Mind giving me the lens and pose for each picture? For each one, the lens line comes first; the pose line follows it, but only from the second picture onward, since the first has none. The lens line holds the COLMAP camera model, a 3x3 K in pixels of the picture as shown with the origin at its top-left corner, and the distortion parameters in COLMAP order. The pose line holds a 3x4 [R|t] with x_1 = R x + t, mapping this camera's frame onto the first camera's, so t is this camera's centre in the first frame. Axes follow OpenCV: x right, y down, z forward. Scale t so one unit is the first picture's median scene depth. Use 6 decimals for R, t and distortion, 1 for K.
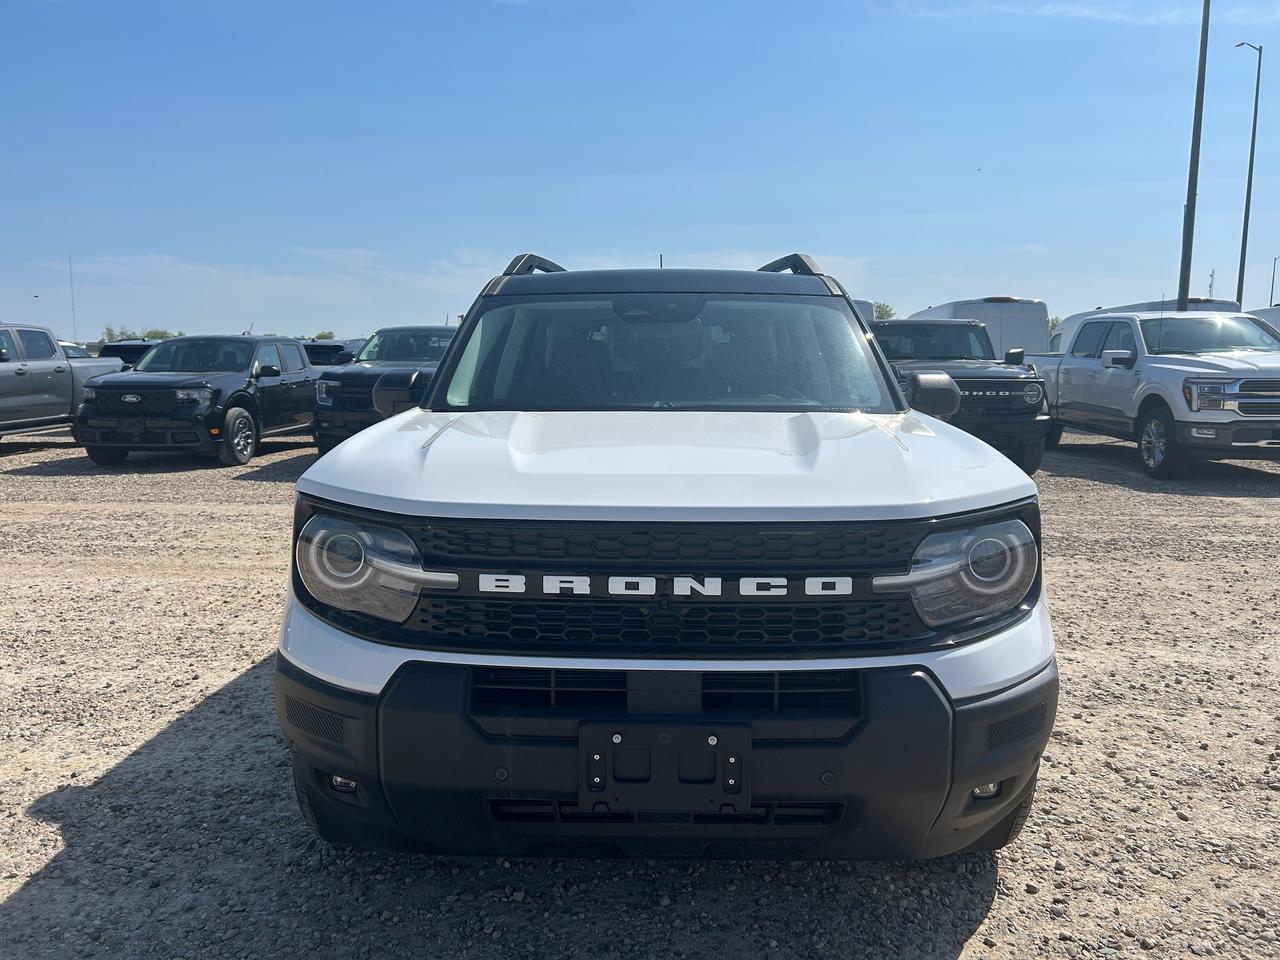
lens RADIAL K [[969.0, 0, 637.2], [0, 969.0, 478.5], [0, 0, 1]] dist [0.040813, -0.034581]
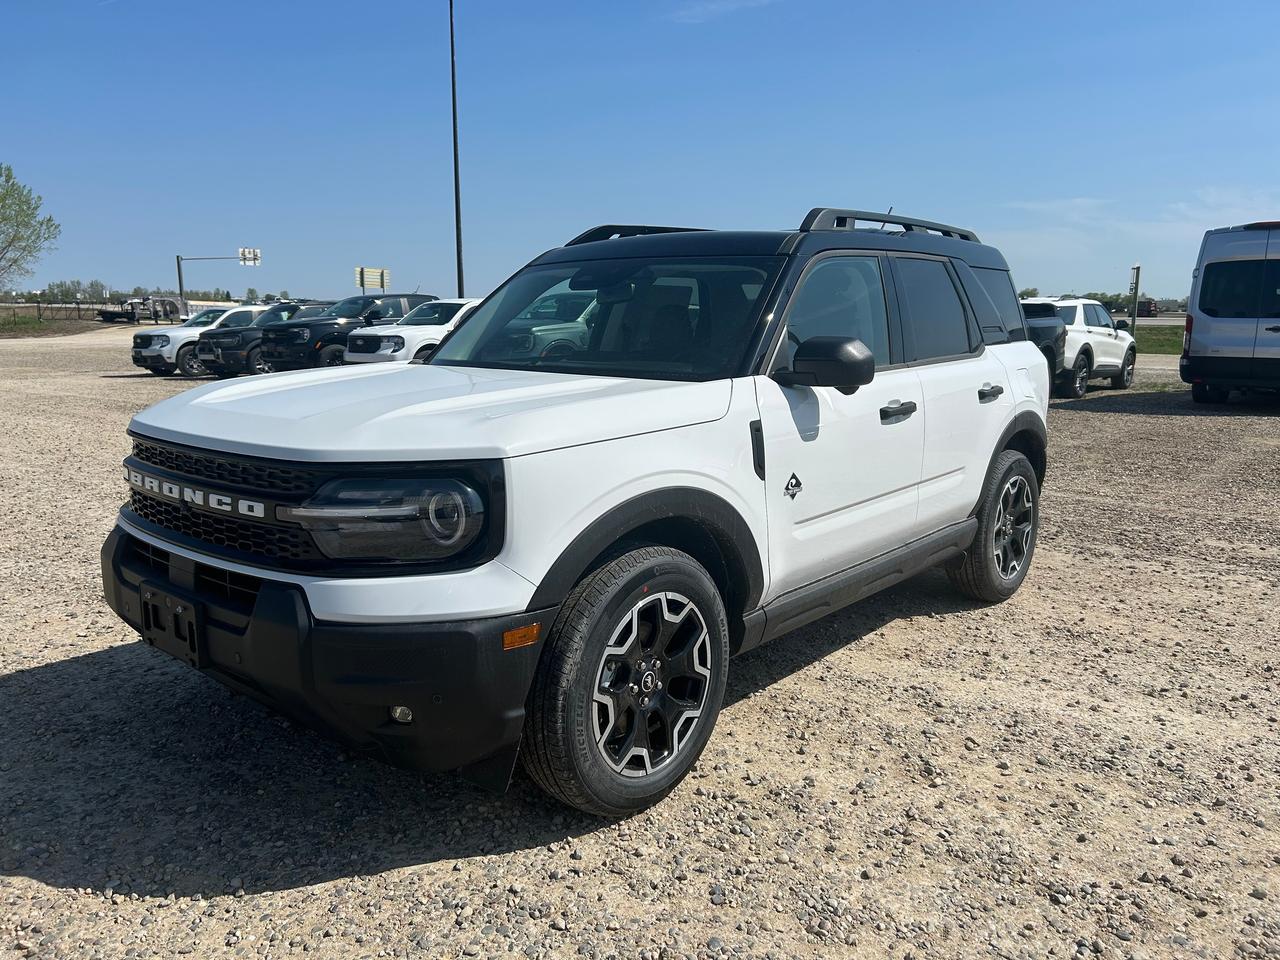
lens RADIAL K [[969.0, 0, 637.6], [0, 969.0, 483.8], [0, 0, 1]] dist [0.040813, -0.034581]
pose [[0.756037, 0.101809, -0.646563, 1.223417], [-0.067183, 0.994682, 0.078067, -0.044434], [0.651072, -0.015584, 0.758856, 0.342673]]
